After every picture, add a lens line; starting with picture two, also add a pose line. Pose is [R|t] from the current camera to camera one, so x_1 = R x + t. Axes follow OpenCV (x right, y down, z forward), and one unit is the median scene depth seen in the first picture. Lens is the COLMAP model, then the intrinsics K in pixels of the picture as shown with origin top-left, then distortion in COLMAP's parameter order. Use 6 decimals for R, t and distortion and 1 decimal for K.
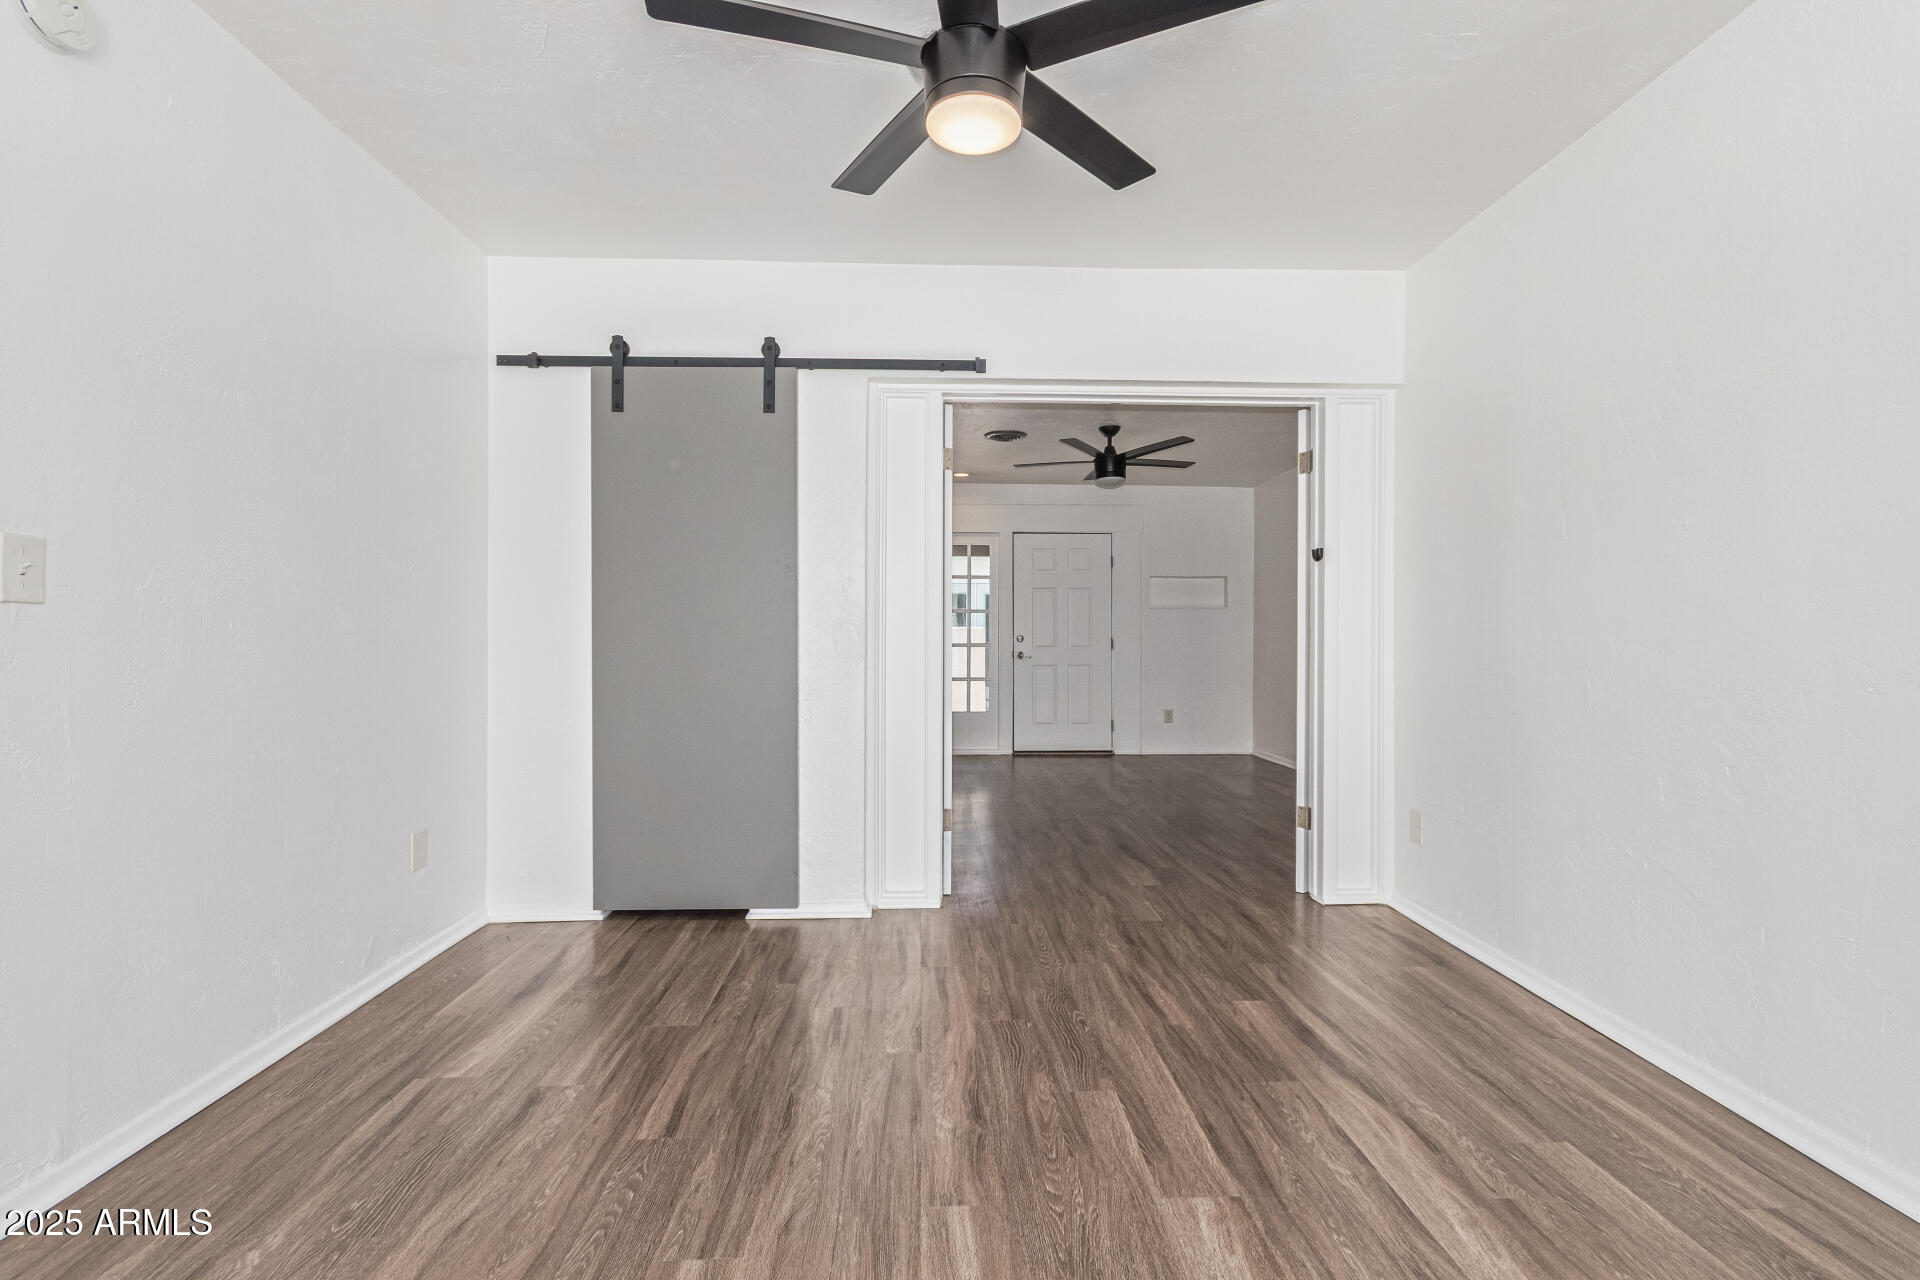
lens RADIAL K [[903.7, 0, 961.1], [0, 903.7, 635.7], [0, 0, 1]] dist [0.006333, 0.001976]
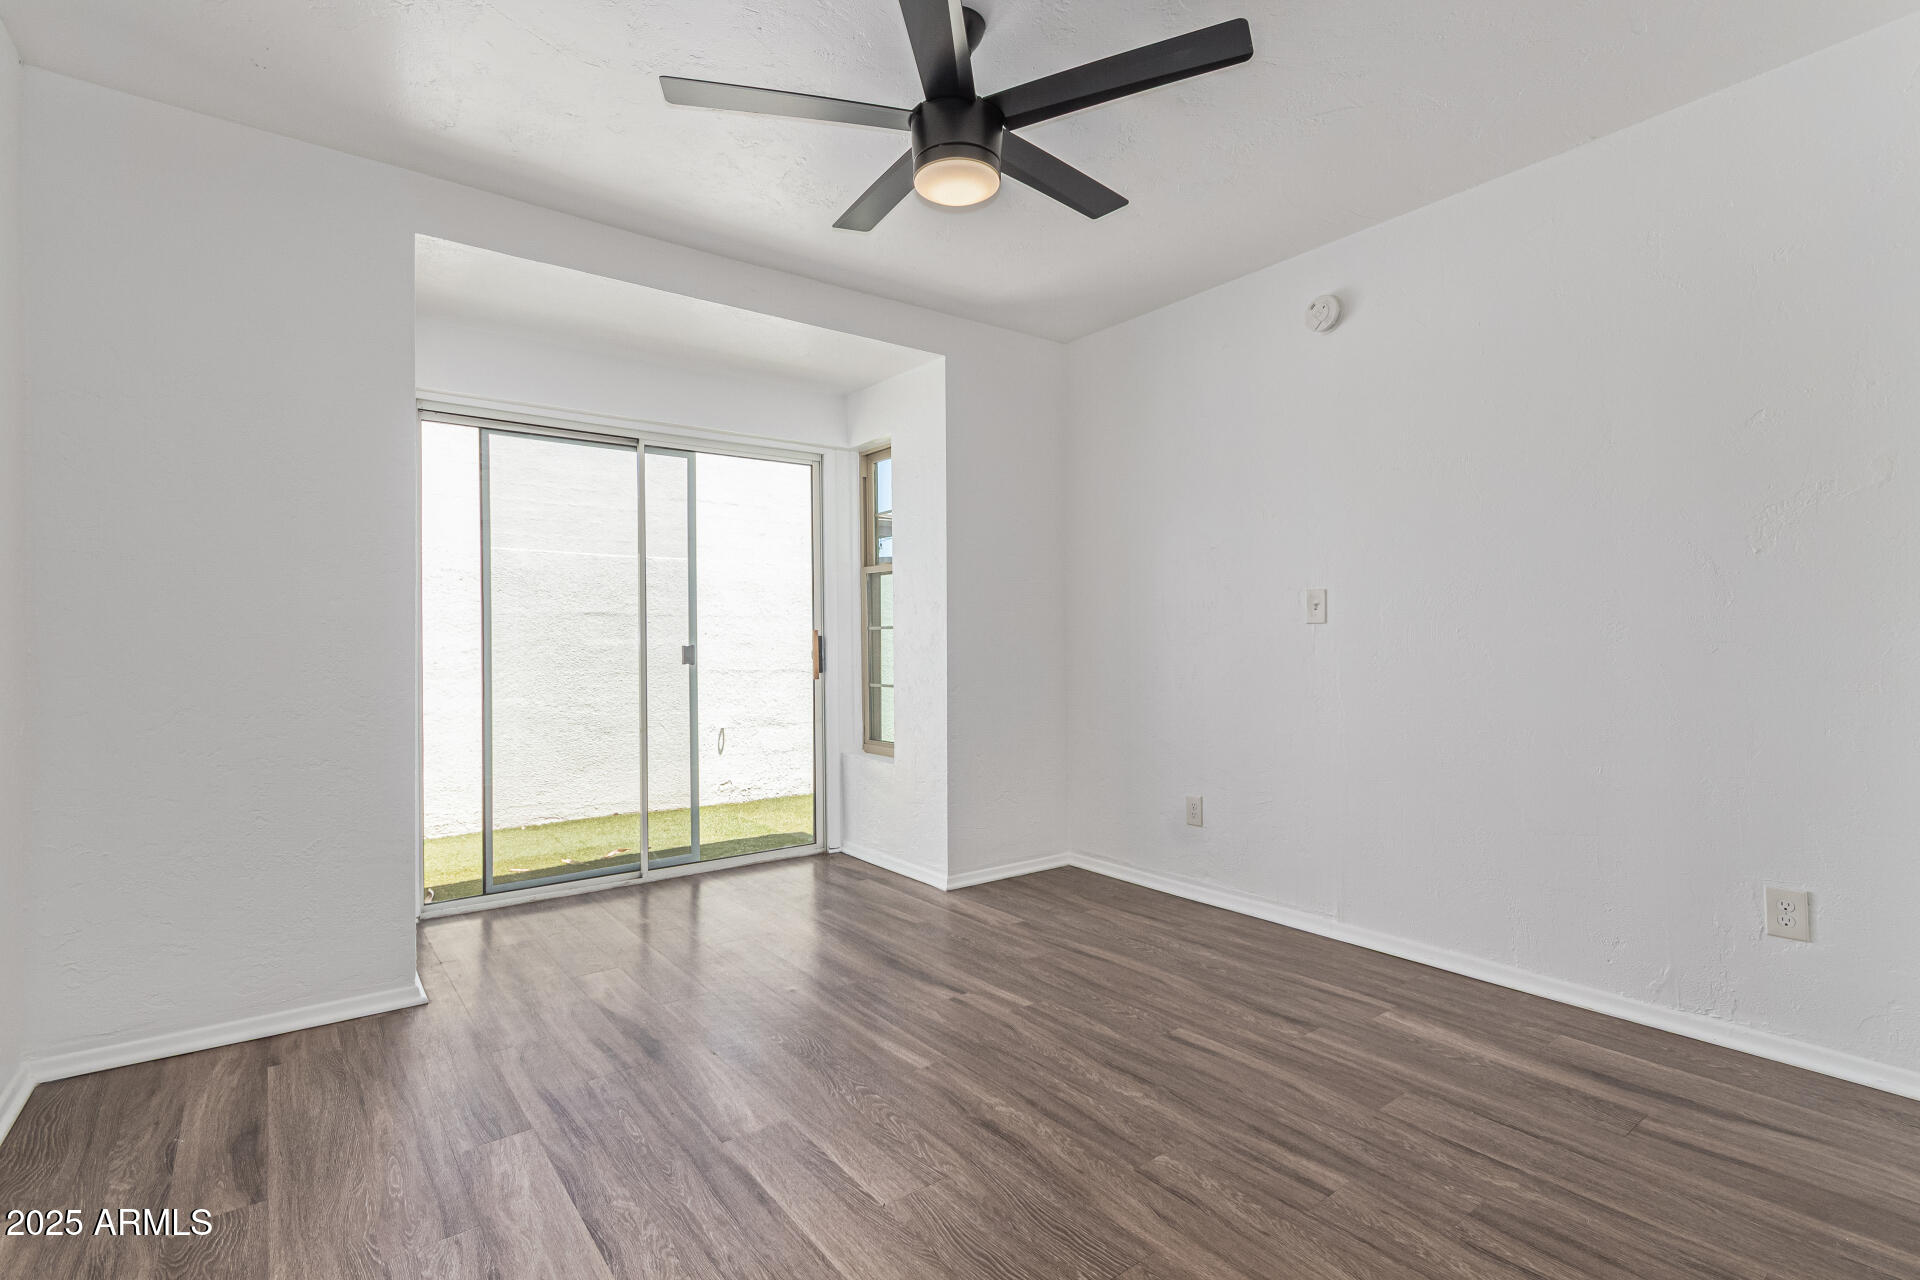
lens RADIAL K [[903.7, 0, 959.2], [0, 903.7, 642.1], [0, 0, 1]] dist [0.006333, 0.001976]
pose [[-0.824702, 0.004065, -0.565552, 0.589755], [0.008021, 0.999958, -0.004509, 0.007283], [0.565510, -0.008255, -0.824700, 1.771135]]
